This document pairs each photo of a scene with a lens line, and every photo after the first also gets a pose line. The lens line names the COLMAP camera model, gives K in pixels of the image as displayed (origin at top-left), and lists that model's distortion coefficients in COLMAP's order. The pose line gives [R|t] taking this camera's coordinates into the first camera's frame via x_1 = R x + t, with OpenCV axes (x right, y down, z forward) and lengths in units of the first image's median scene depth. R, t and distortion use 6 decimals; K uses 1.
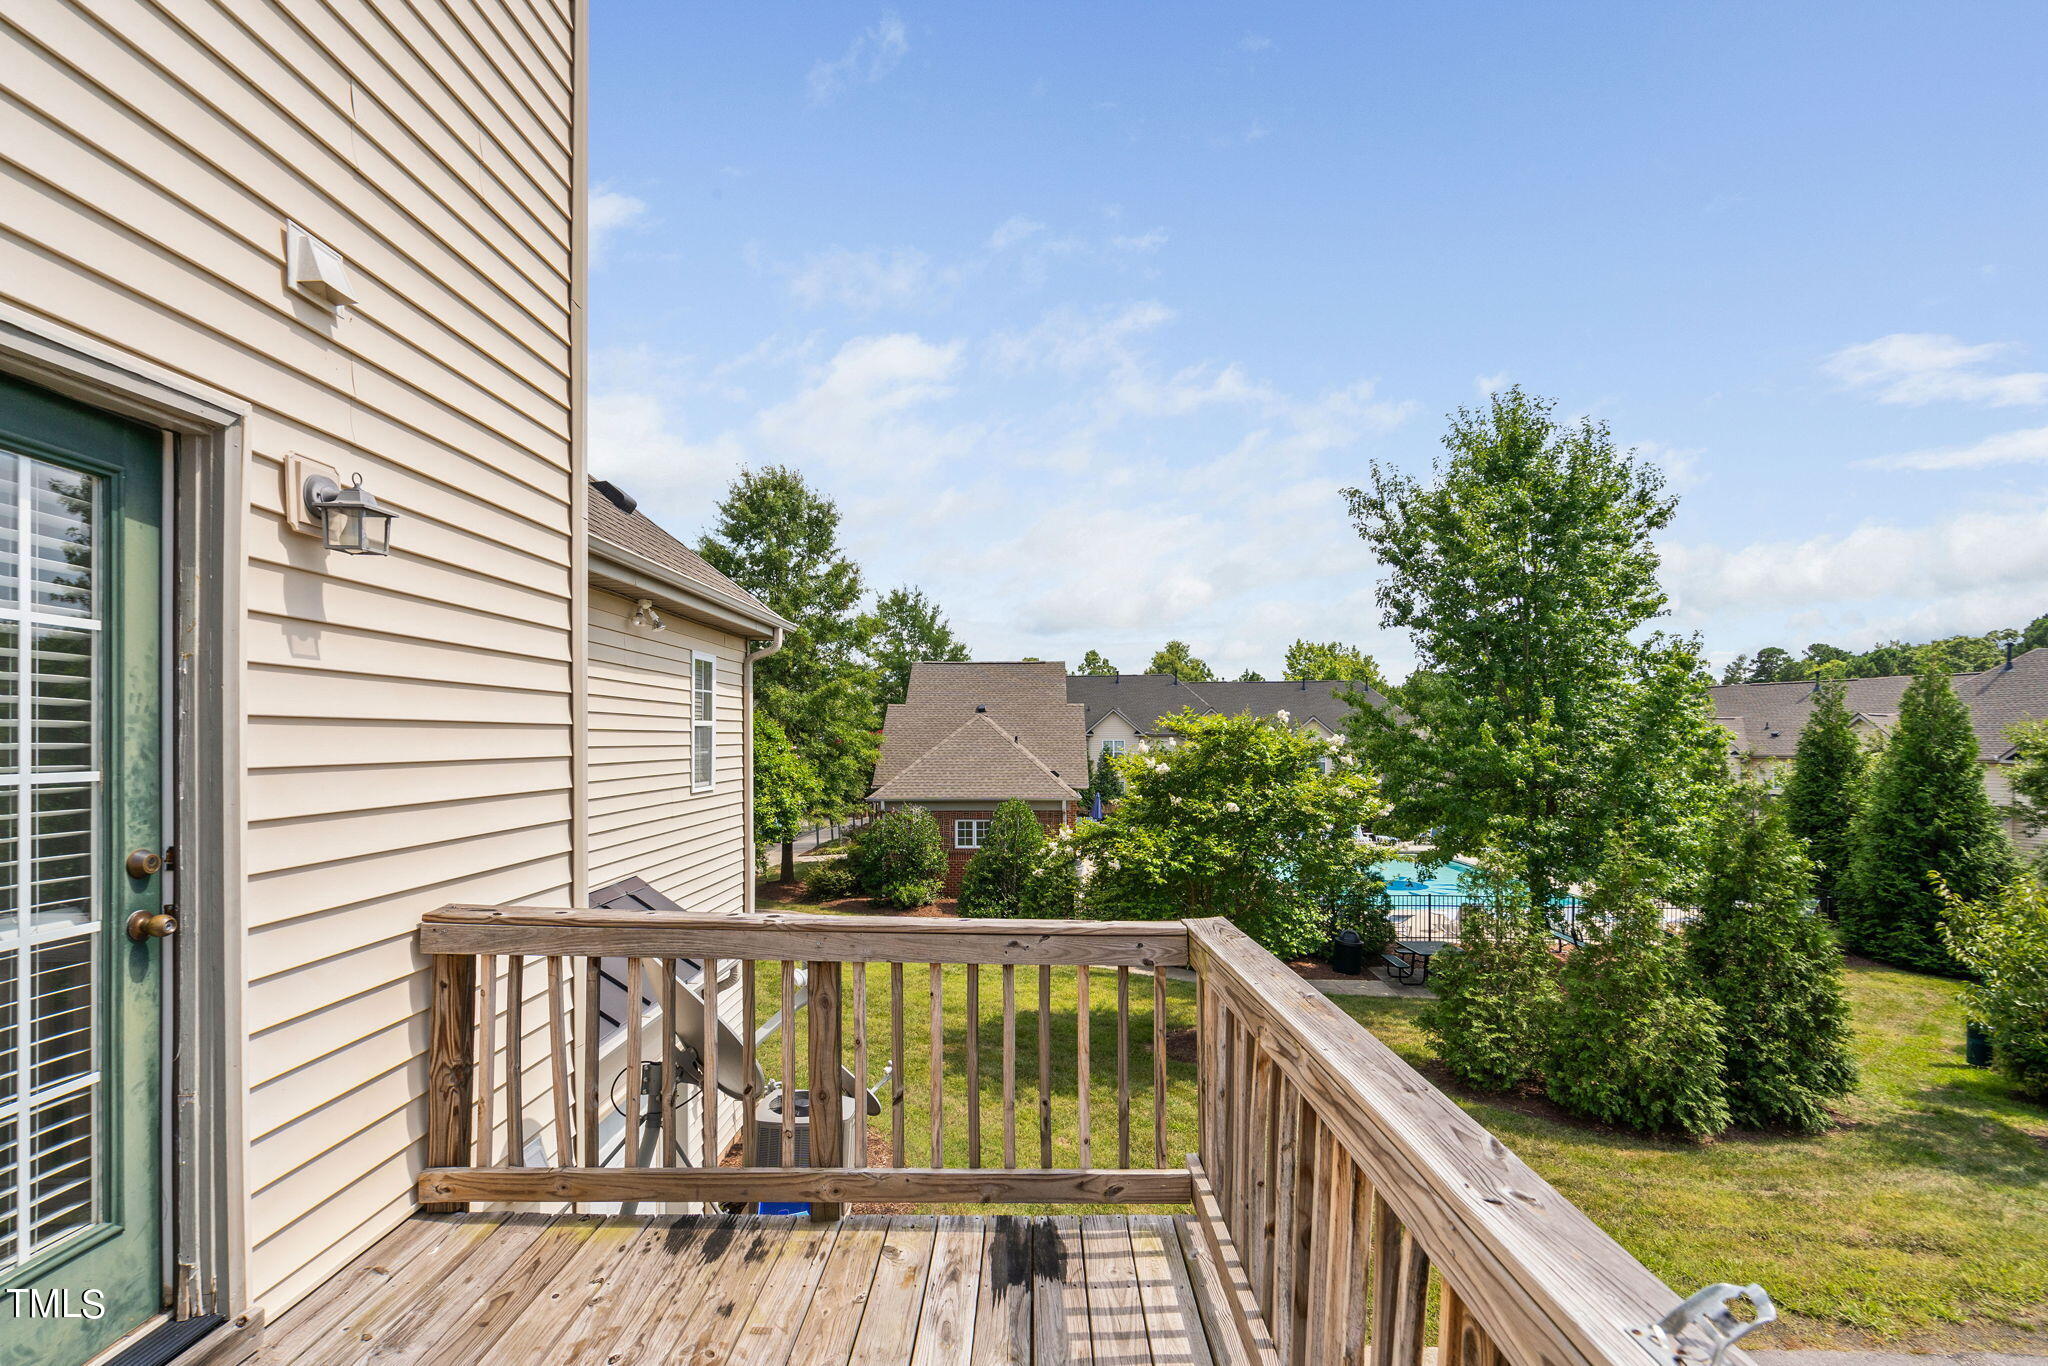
lens RADIAL K [[915.9, 0, 1029.6], [0, 915.9, 740.0], [0, 0, 1]] dist [-0.007800, 0.002616]
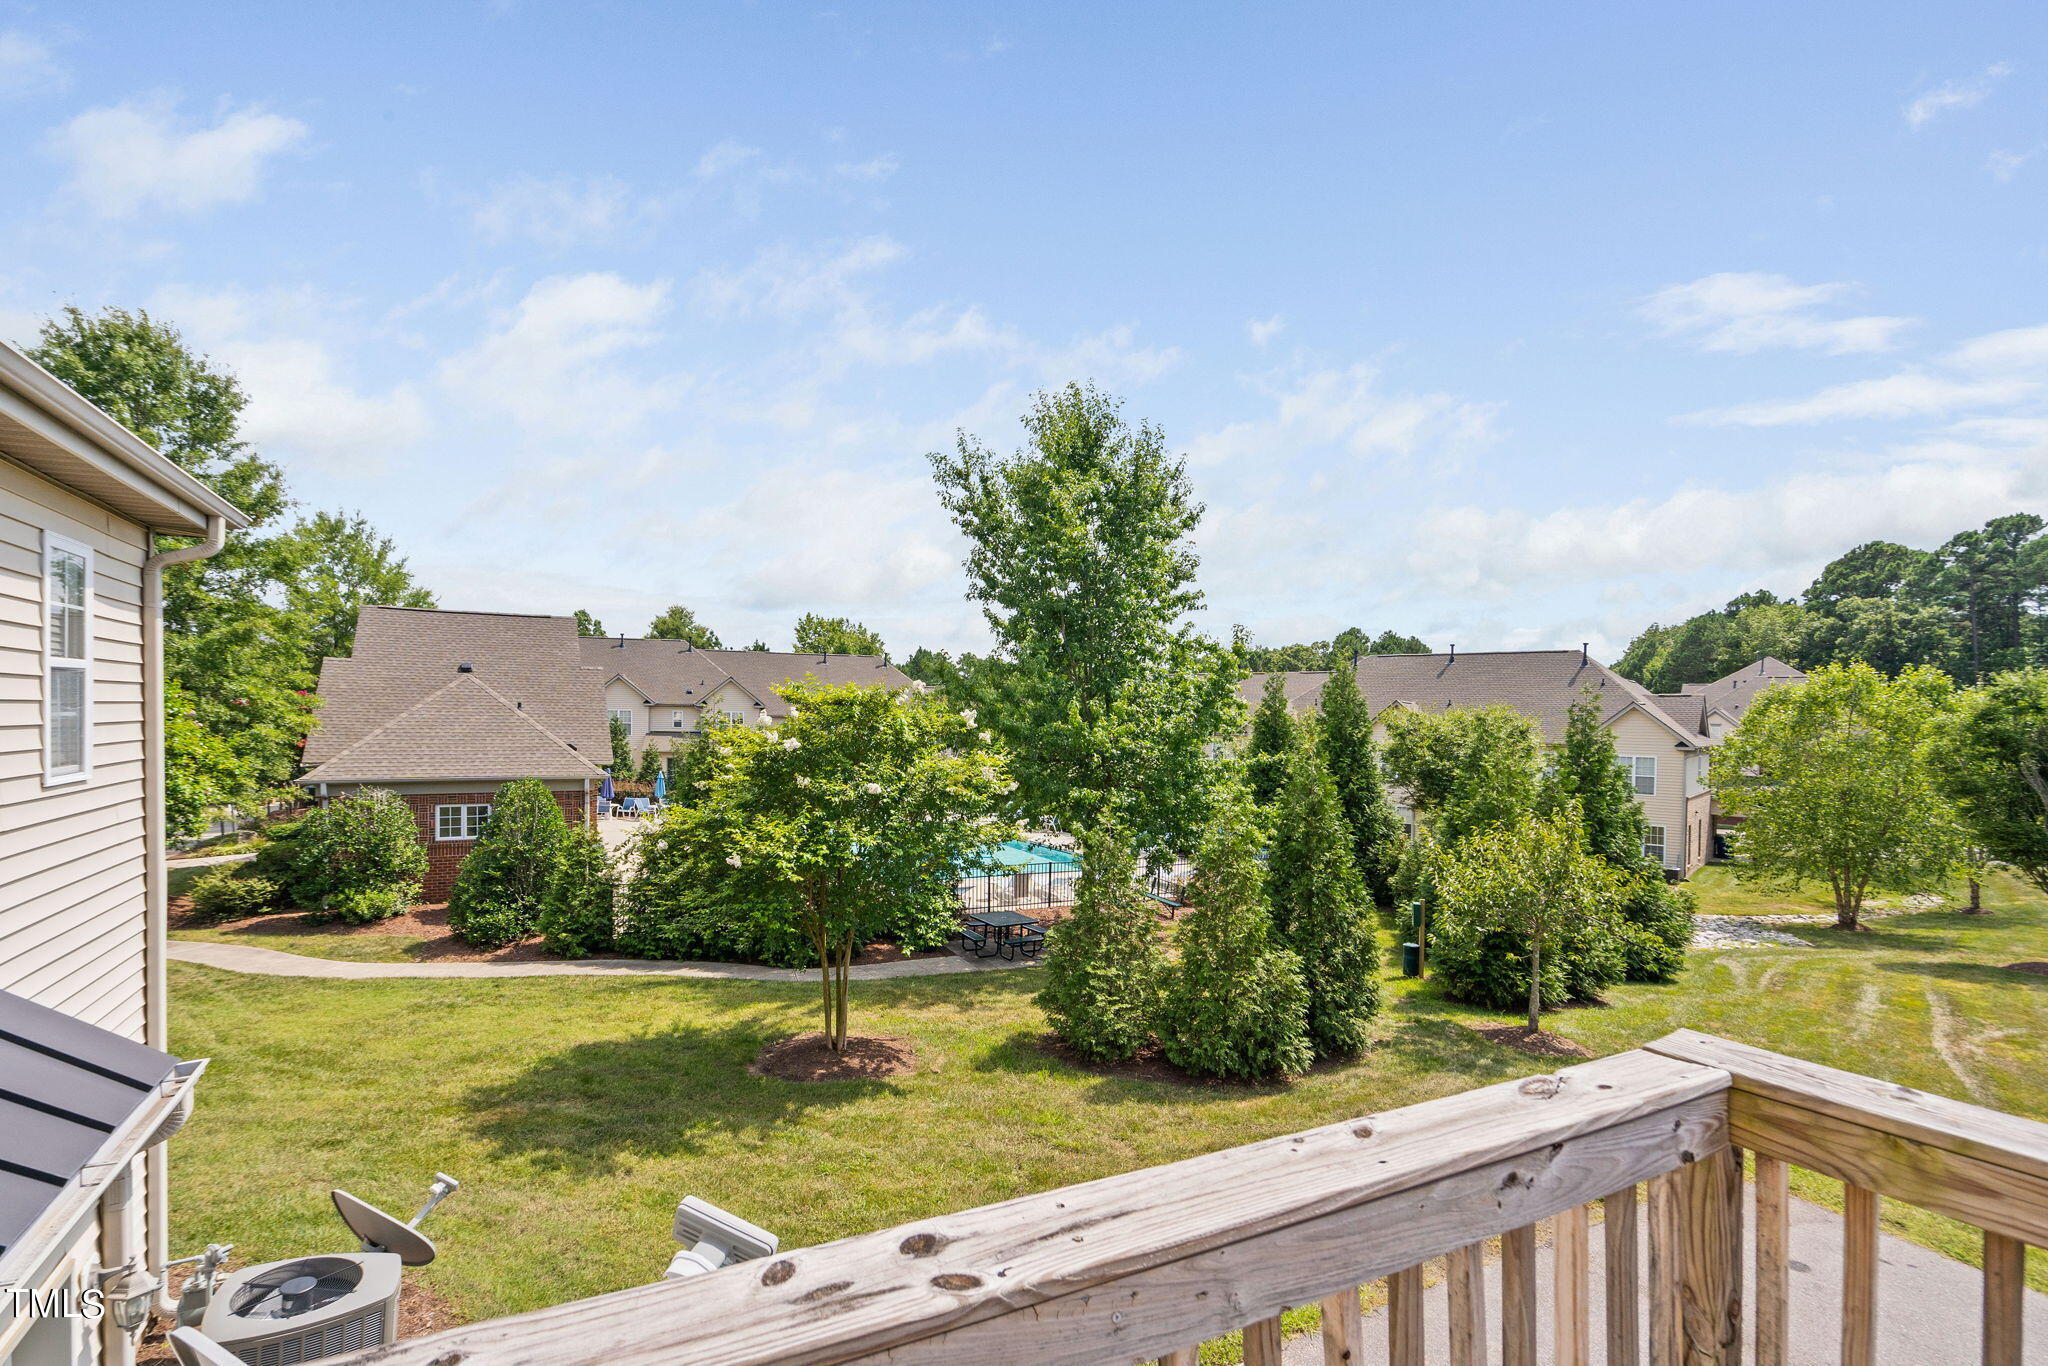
lens RADIAL K [[915.9, 0, 996.3], [0, 915.9, 736.2], [0, 0, 1]] dist [-0.007800, 0.002616]
pose [[0.875155, 0.005528, 0.483811, -0.114816], [-0.017865, 0.999622, 0.020894, 0.004794], [-0.483512, -0.026929, 0.874923, 0.206968]]
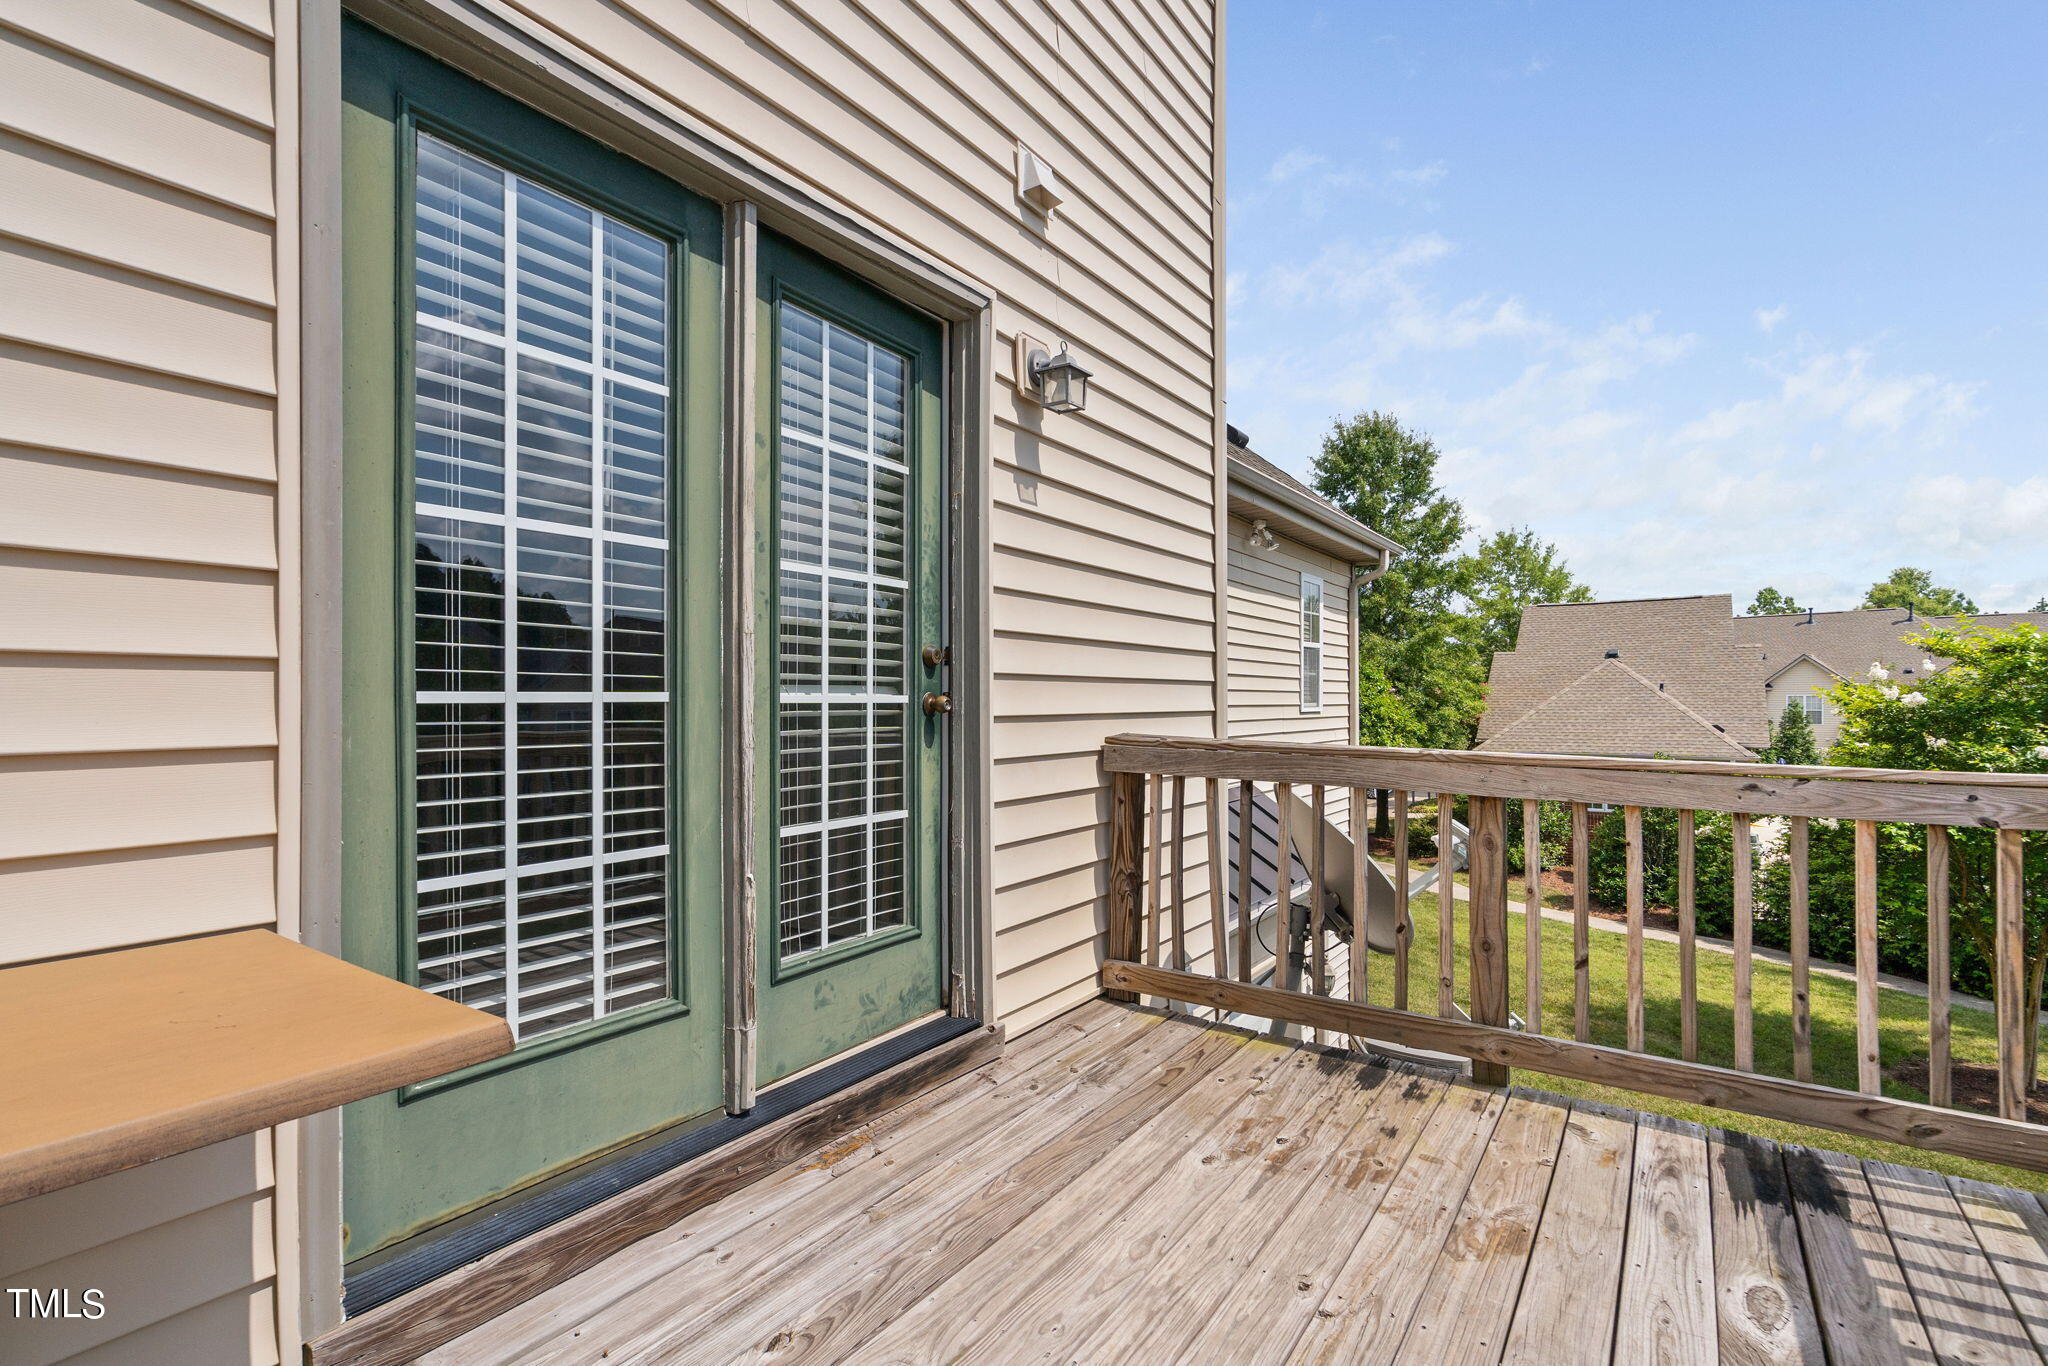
lens RADIAL K [[915.9, 0, 1064.1], [0, 915.9, 700.7], [0, 0, 1]] dist [-0.007800, 0.002616]
pose [[0.832265, -0.000716, -0.554377, -0.020639], [-0.000530, 0.999998, -0.002087, 0.042088], [0.554377, 0.002031, 0.832263, 0.005162]]
